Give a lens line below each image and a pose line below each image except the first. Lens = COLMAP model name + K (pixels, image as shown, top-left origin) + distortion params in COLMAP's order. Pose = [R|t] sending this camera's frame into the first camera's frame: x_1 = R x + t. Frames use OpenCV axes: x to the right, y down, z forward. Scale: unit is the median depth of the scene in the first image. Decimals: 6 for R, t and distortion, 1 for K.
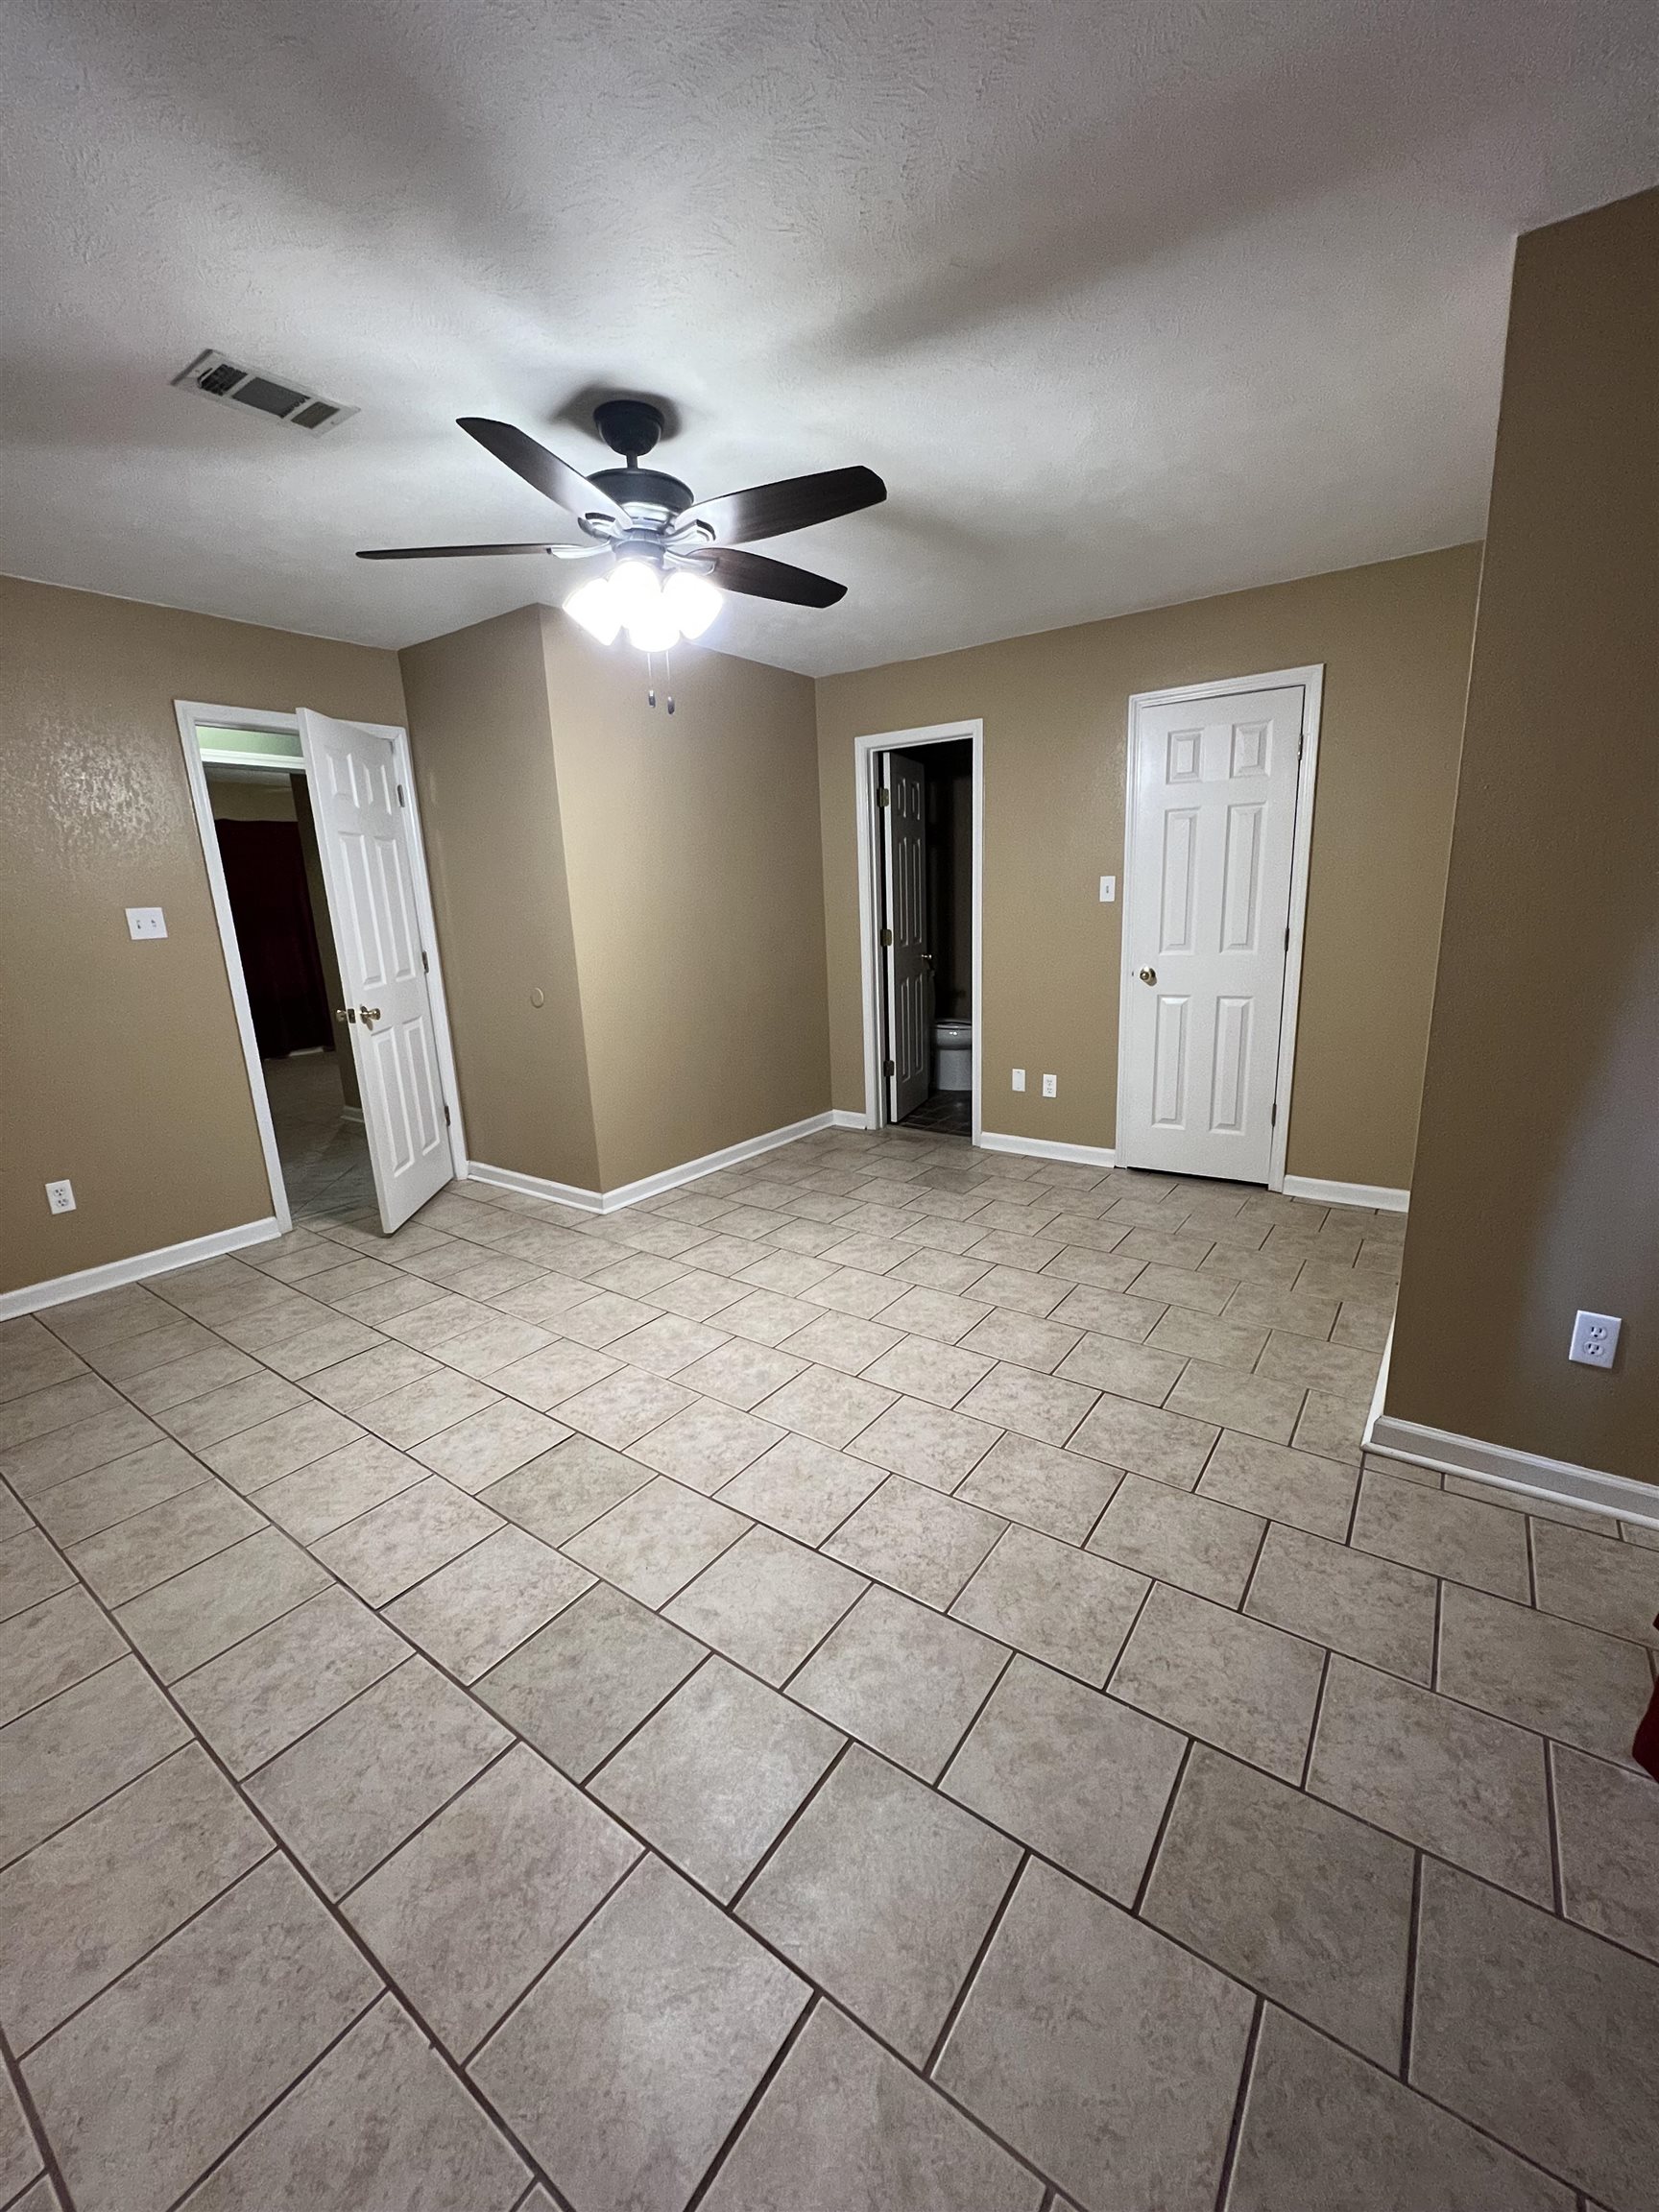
lens RADIAL K [[887.5, 0, 832.8], [0, 887.5, 1102.7], [0, 0, 1]] dist [-0.006181, 0.000932]
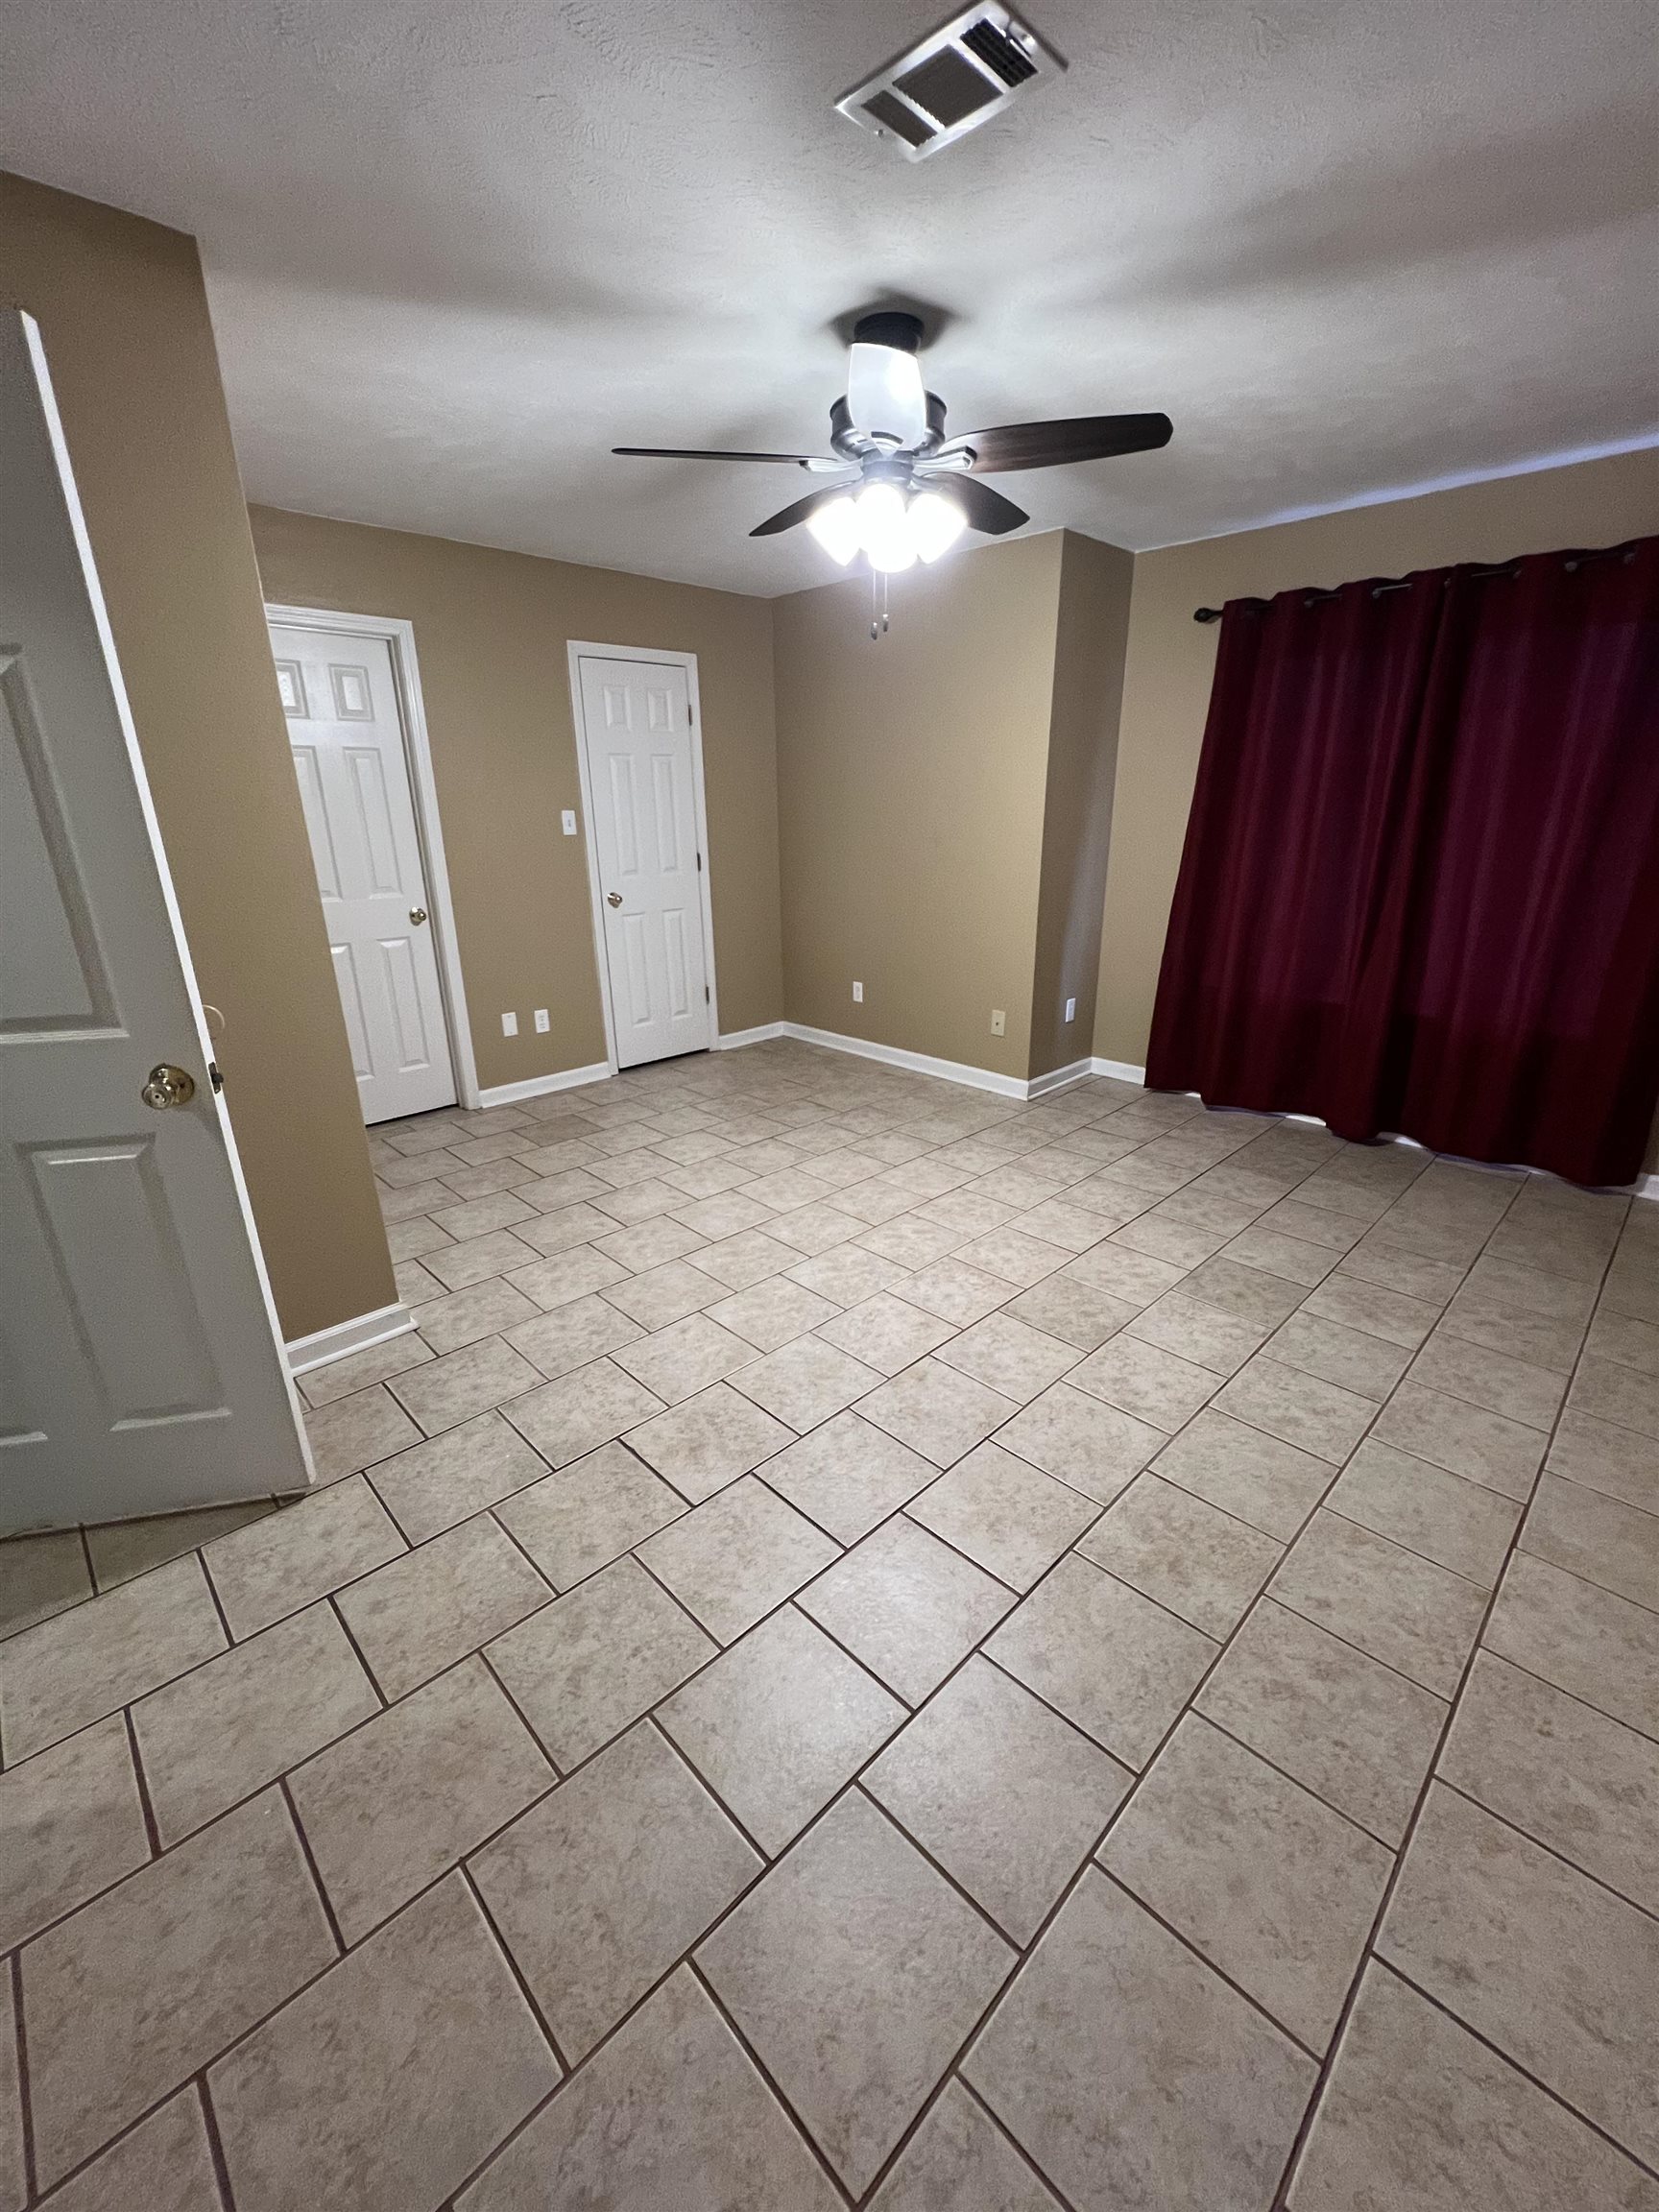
lens RADIAL K [[887.5, 0, 833.5], [0, 887.5, 1104.8], [0, 0, 1]] dist [-0.006181, 0.000932]
pose [[0.165806, -0.288875, 0.942900, -0.985029], [0.232682, 0.940598, 0.247253, -0.147079], [-0.958315, 0.178399, 0.223173, 0.684277]]
